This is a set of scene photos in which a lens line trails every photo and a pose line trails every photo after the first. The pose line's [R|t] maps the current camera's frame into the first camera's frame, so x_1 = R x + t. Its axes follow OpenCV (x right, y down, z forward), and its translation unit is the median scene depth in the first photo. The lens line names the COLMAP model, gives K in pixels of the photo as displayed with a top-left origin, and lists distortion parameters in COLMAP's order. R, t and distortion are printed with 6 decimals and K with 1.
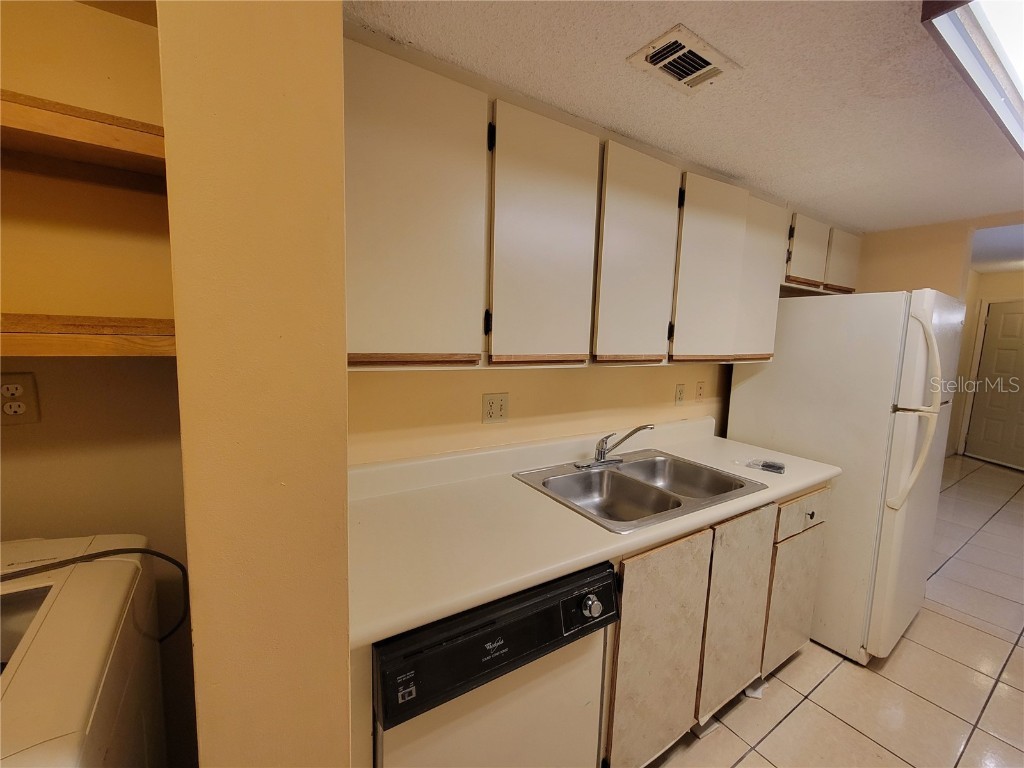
lens RADIAL K [[418.8, 0, 512.4], [0, 418.8, 384.3], [0, 0, 1]] dist [0.001003, -0.001580]
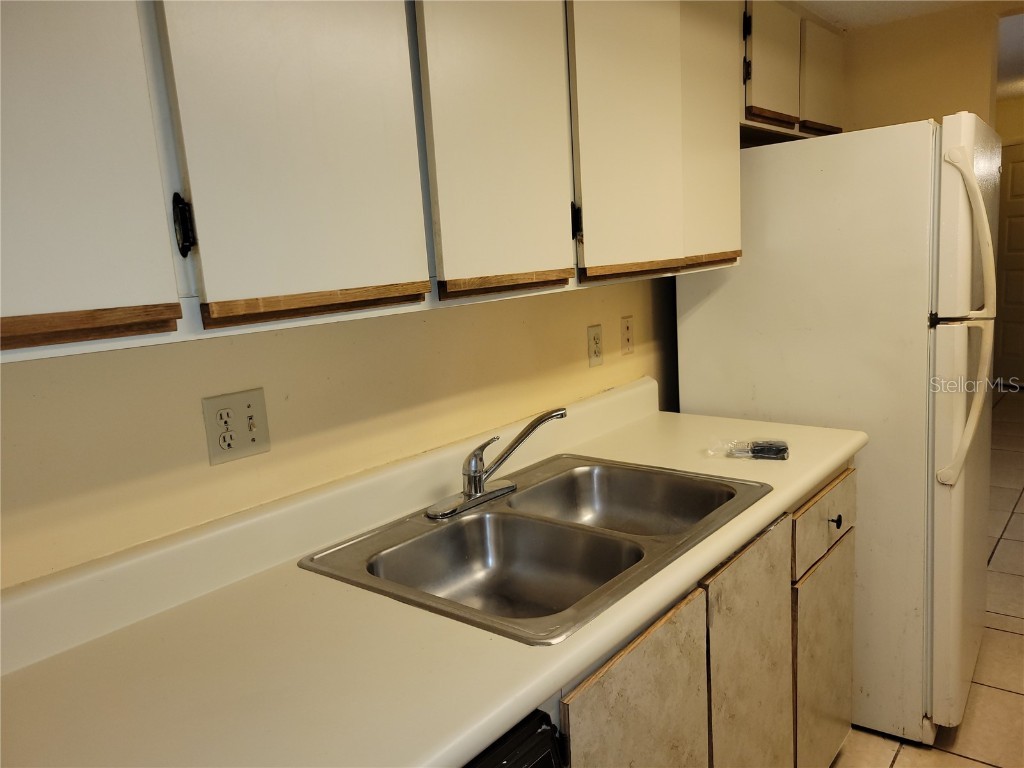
lens RADIAL K [[772.8, 0, 503.4], [0, 772.8, 386.9], [0, 0, 1]] dist [0.028021, 0.015178]
pose [[0.945701, -0.144779, 0.291013, -0.006240], [0.132117, 0.989242, 0.062806, 0.001054], [-0.296975, -0.020948, 0.954655, 0.117313]]
